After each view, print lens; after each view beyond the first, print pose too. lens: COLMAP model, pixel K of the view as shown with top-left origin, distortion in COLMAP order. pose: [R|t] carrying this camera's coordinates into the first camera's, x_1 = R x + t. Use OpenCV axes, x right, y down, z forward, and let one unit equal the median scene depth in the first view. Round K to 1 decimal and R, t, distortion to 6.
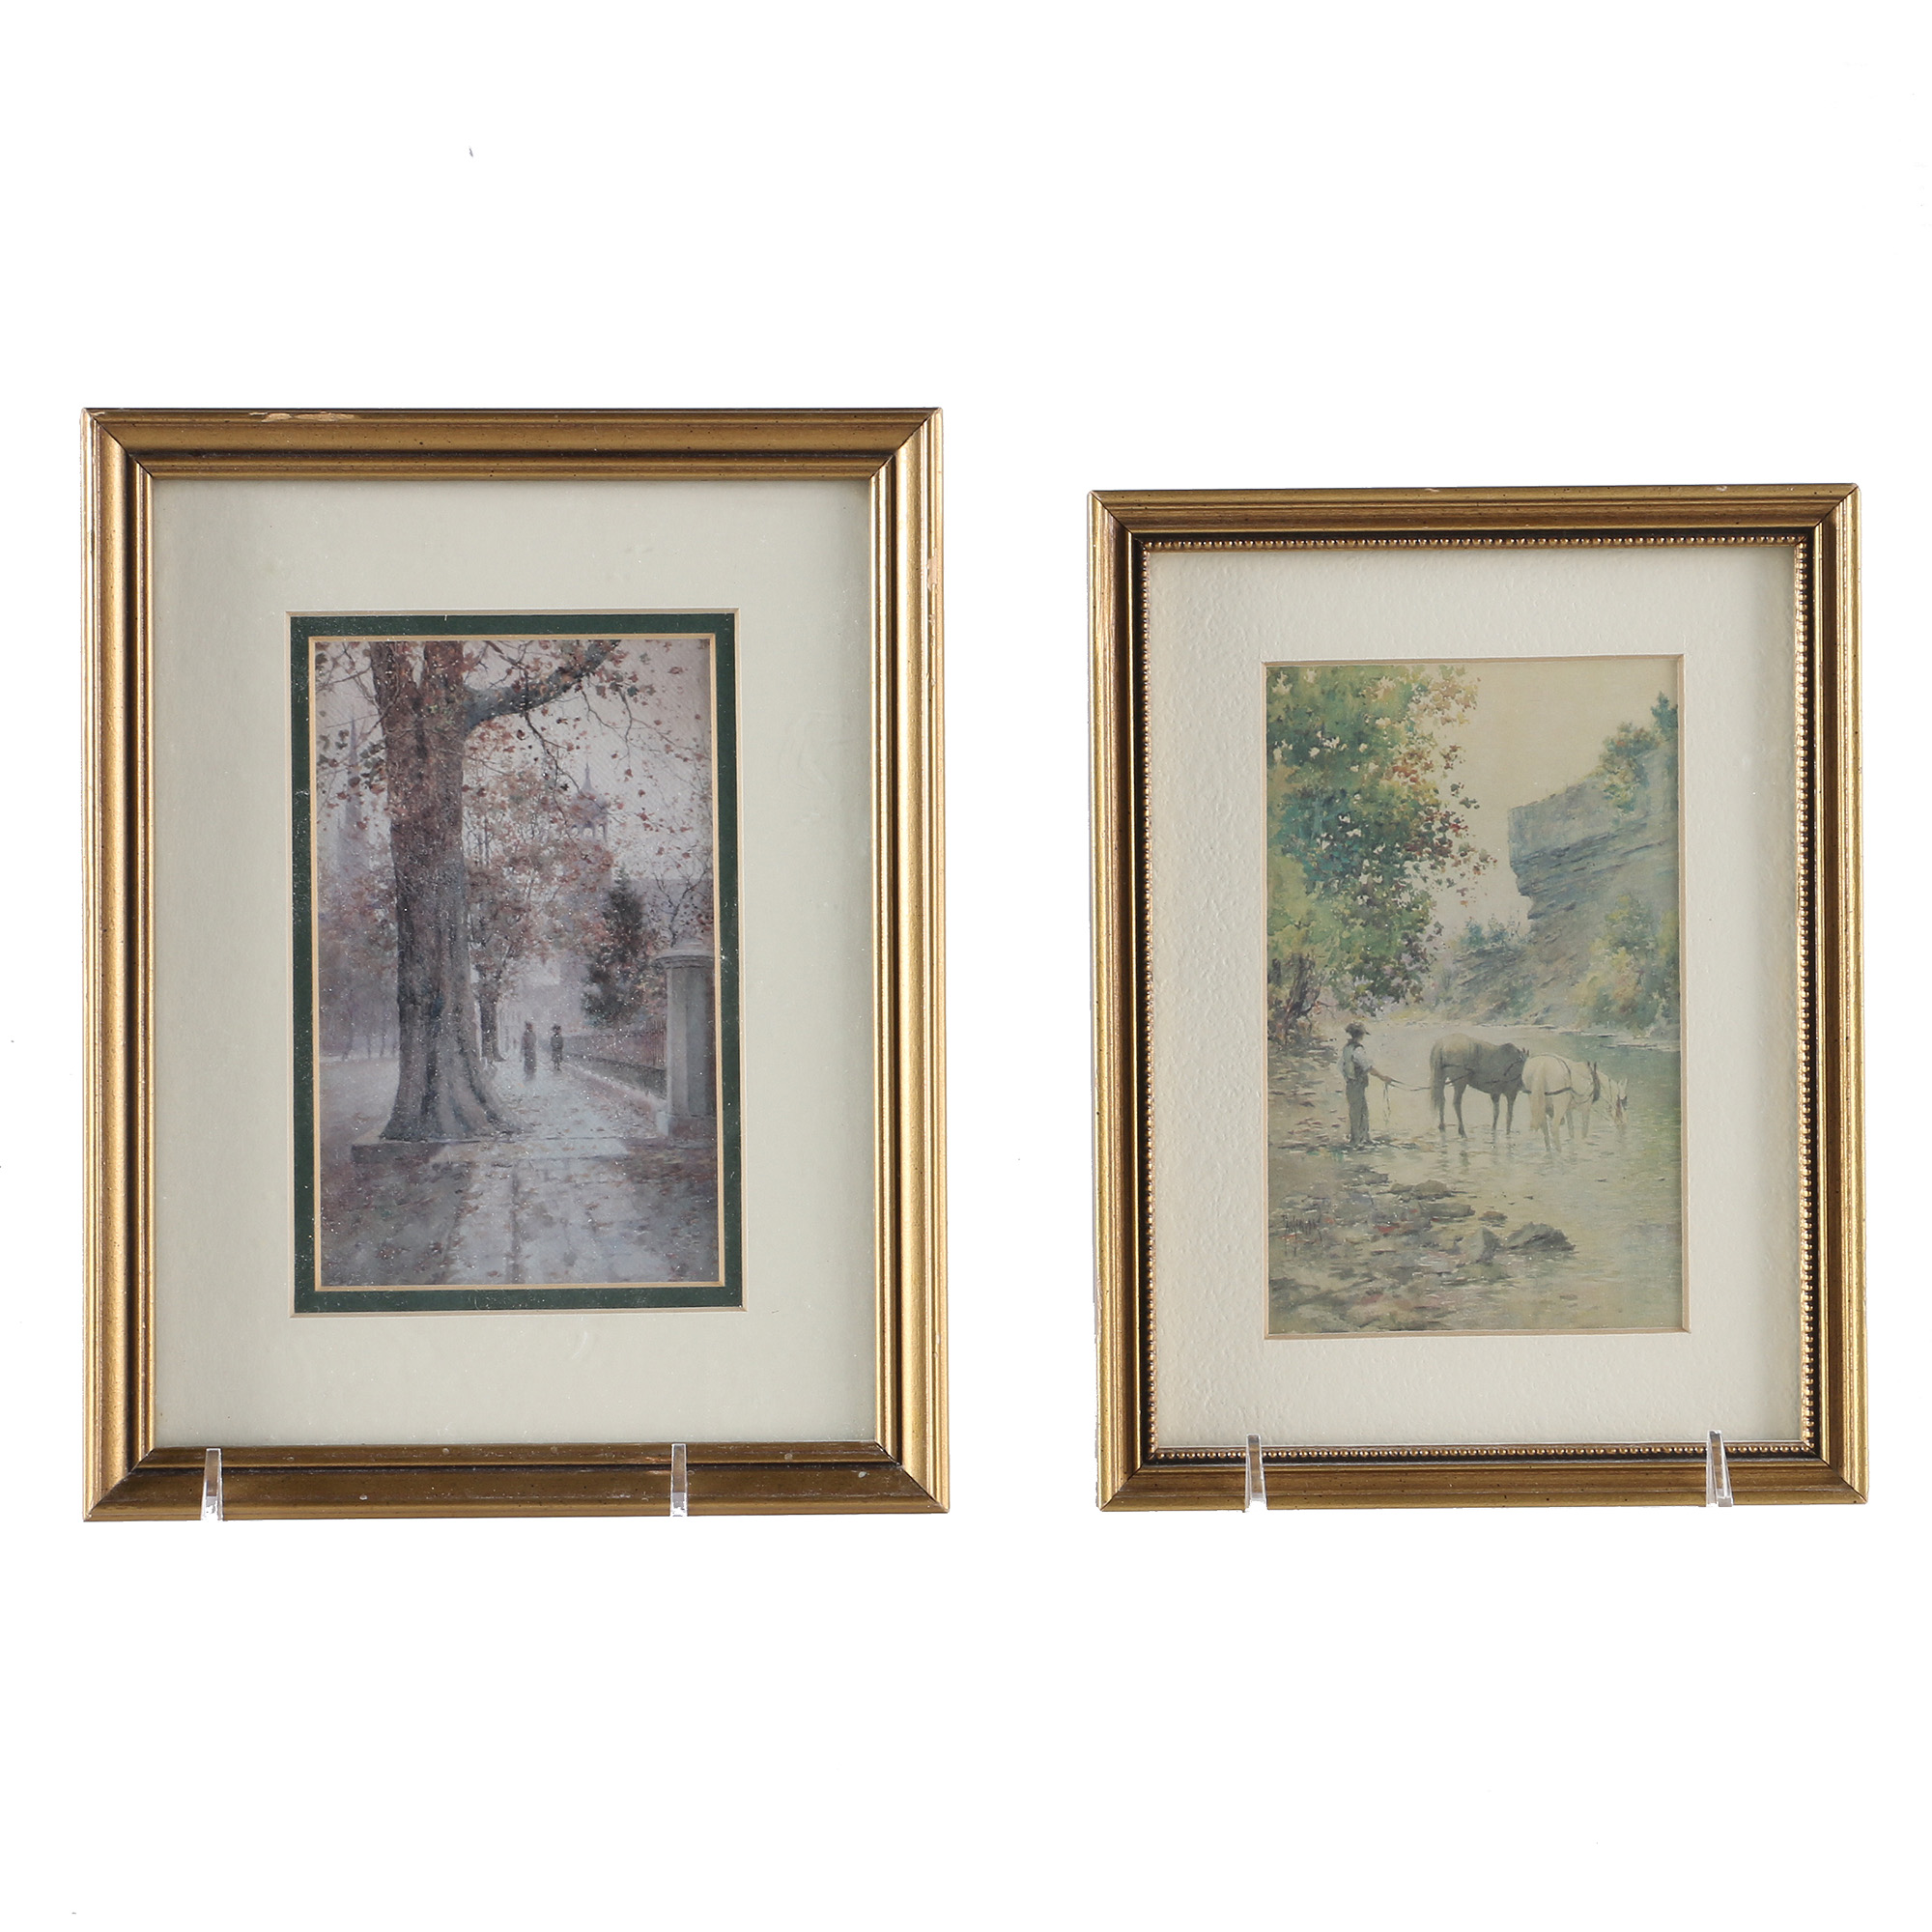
lens RADIAL K [[6042.5, 0, 925.4], [0, 6042.5, 950.9], [0, 0, 1]] dist [0.218916, 0.000000]
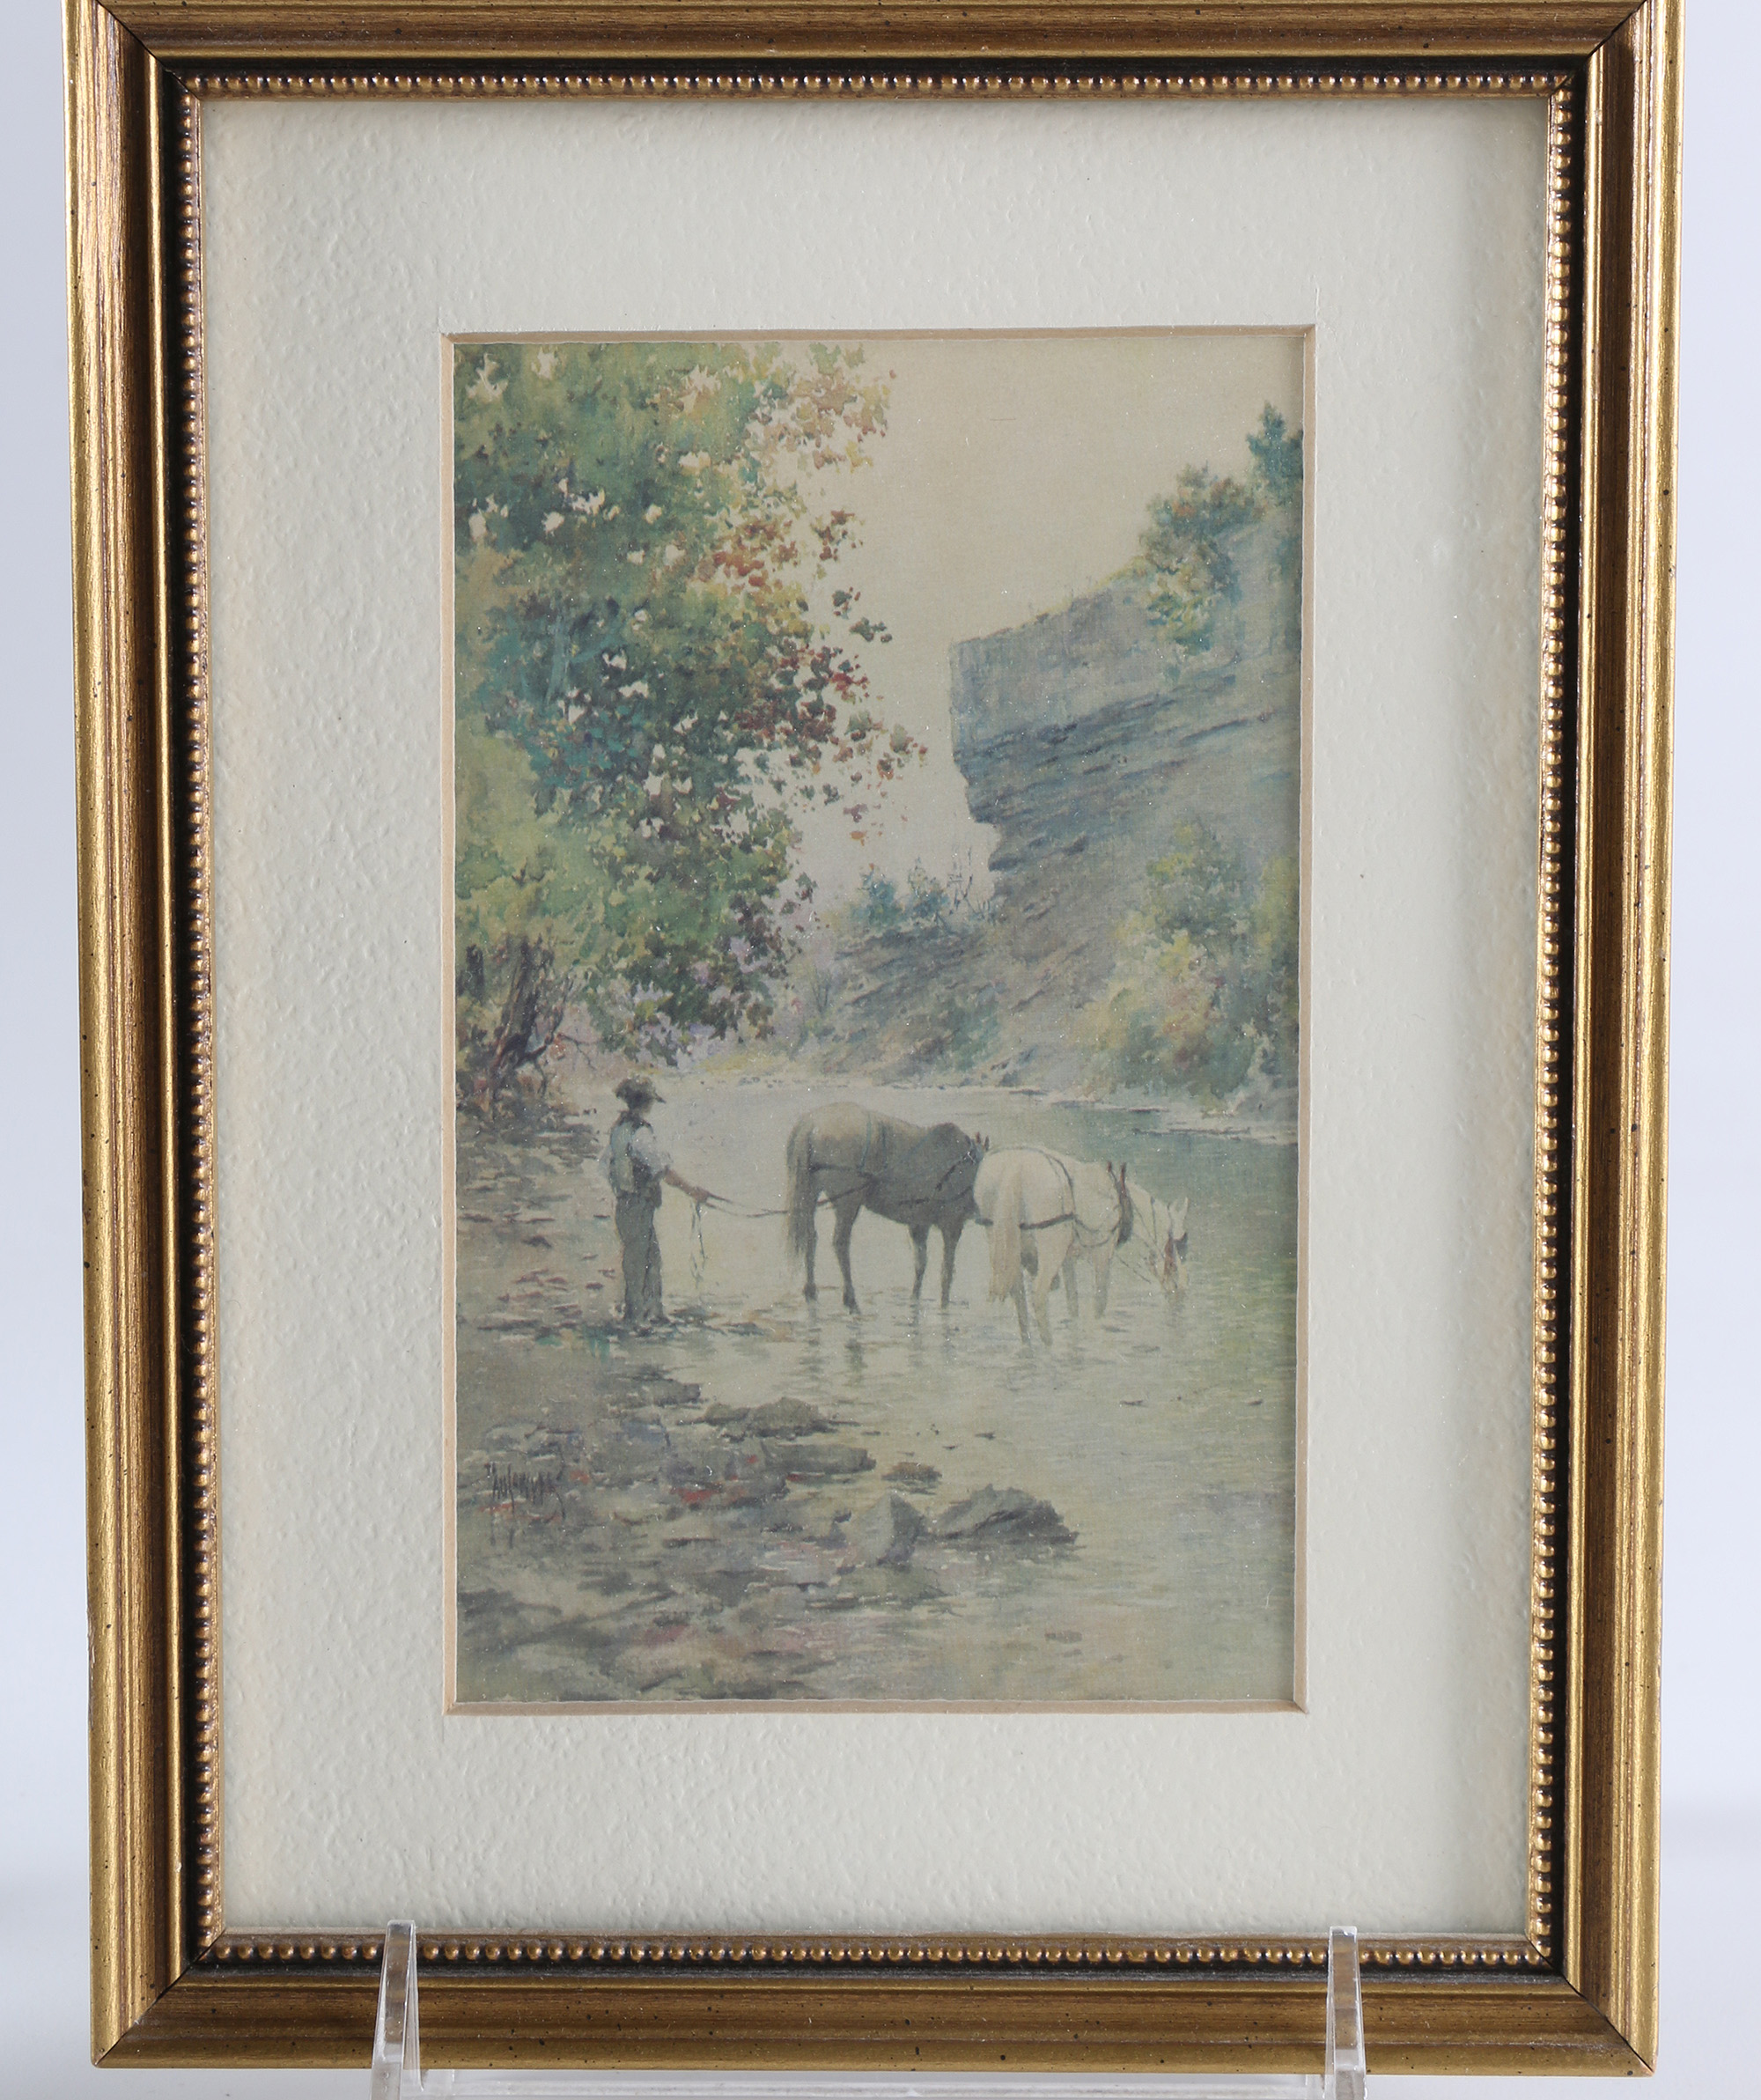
lens RADIAL K [[5515.0, 0, 806.8], [0, 5515.0, 1061.3], [0, 0, 1]] dist [0.110907, 0.000000]
pose [[0.998861, 0.013277, -0.045820, 0.105384], [-0.009752, 0.997036, 0.076320, -0.023706], [0.046697, -0.075786, 0.996030, 0.555520]]
